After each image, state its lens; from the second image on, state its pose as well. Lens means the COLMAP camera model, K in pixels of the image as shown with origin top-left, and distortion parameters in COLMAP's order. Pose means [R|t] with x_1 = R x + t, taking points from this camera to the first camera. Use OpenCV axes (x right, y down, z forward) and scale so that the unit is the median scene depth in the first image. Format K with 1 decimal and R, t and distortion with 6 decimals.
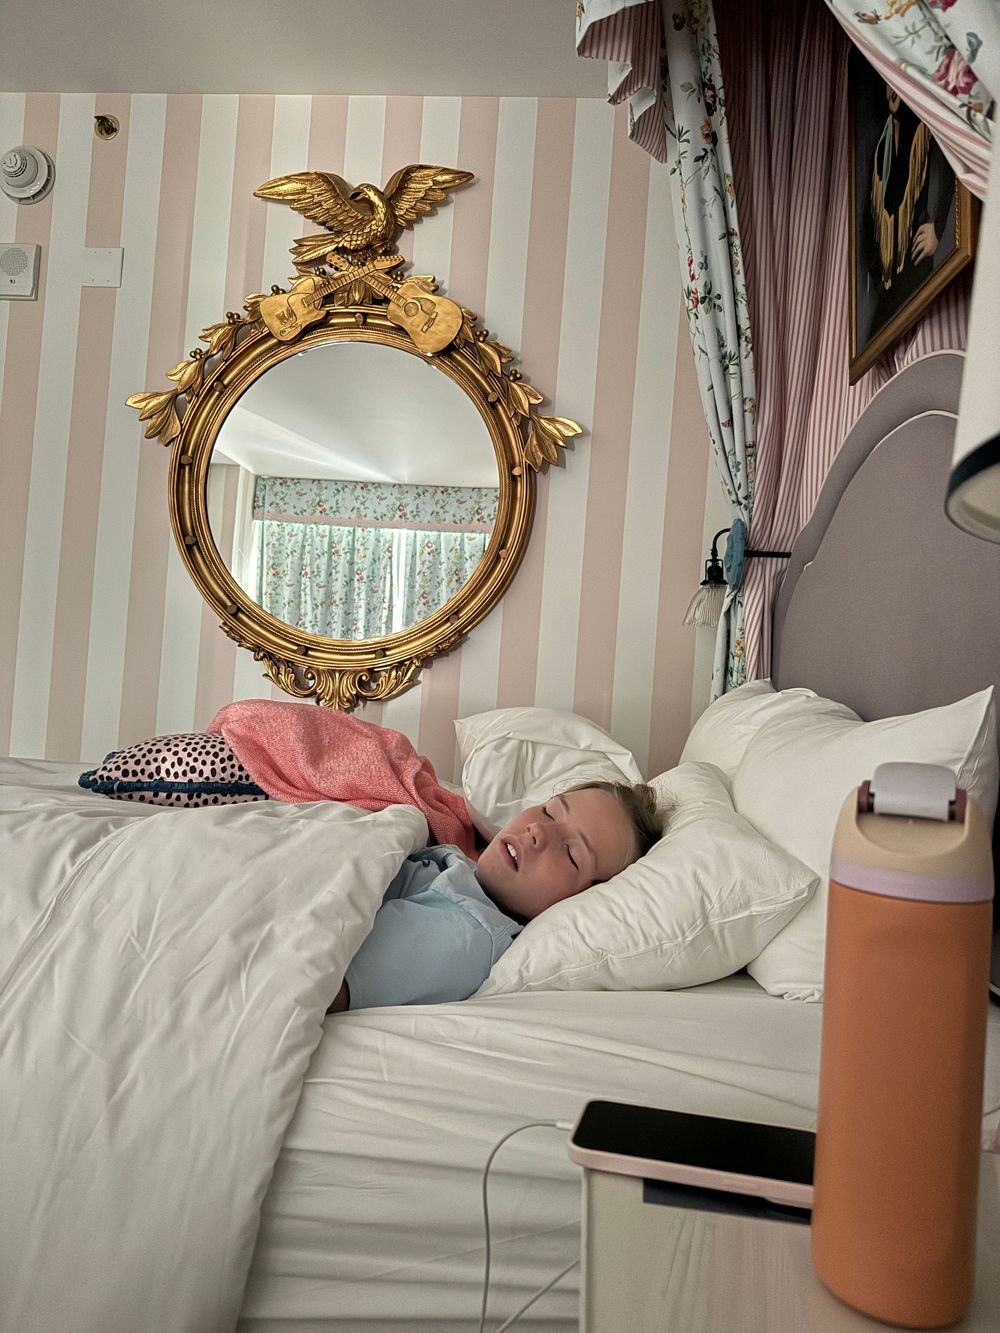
lens RADIAL K [[924.3, 0, 500.0], [0, 924.3, 666.5], [0, 0, 1]] dist [0.189495, -0.249254]
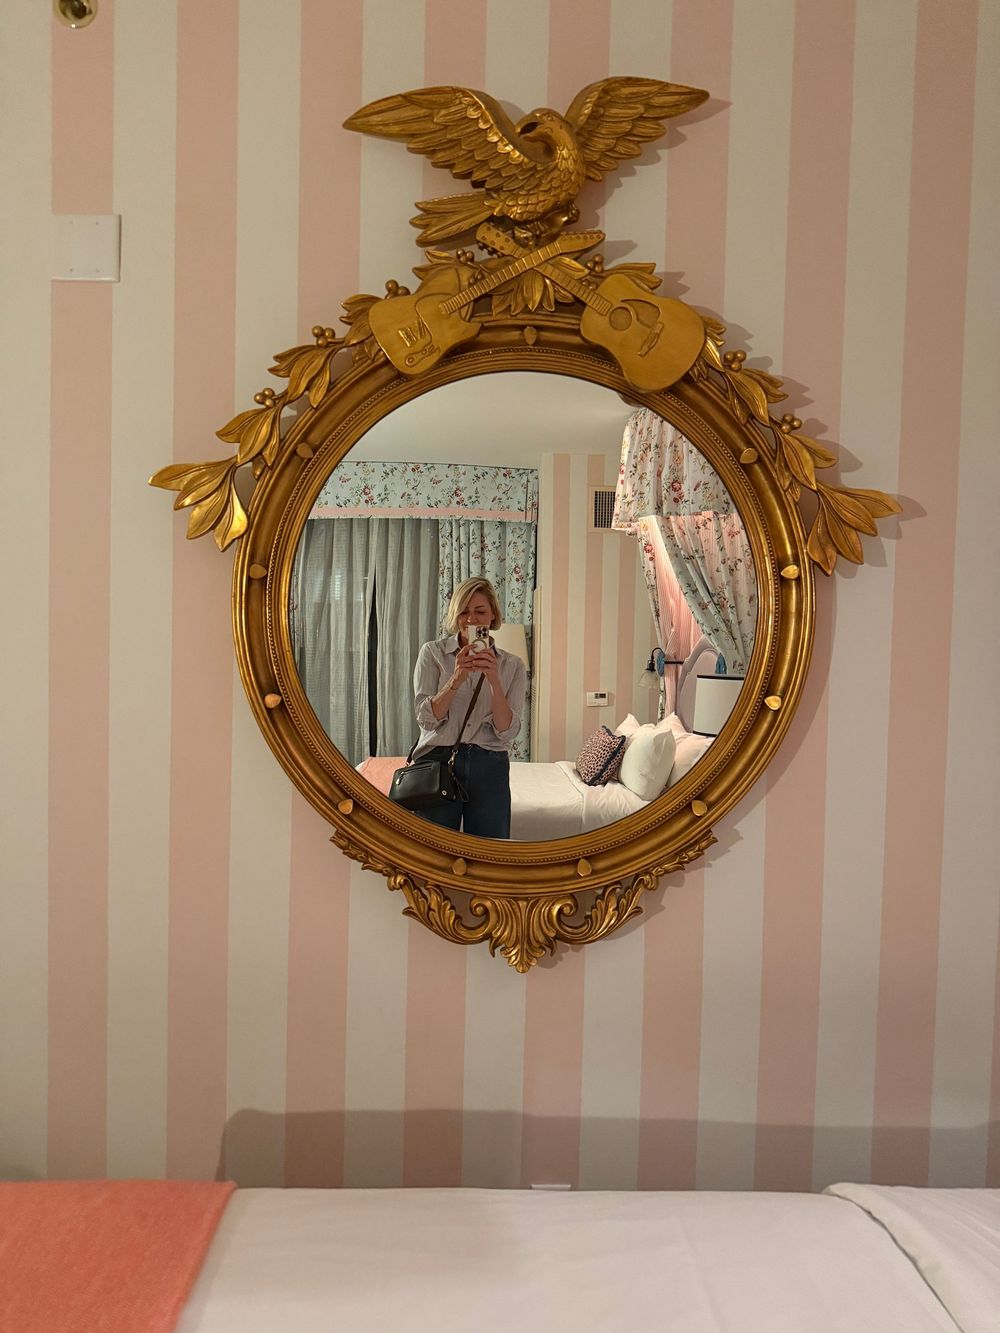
lens RADIAL K [[924.3, 0, 500.0], [0, 924.3, 666.5], [0, 0, 1]] dist [0.189495, -0.249254]
pose [[0.993020, -0.048456, 0.107533, -0.245803], [0.040699, 0.996487, 0.073195, -0.196720], [-0.110702, -0.068307, 0.991503, 0.373823]]
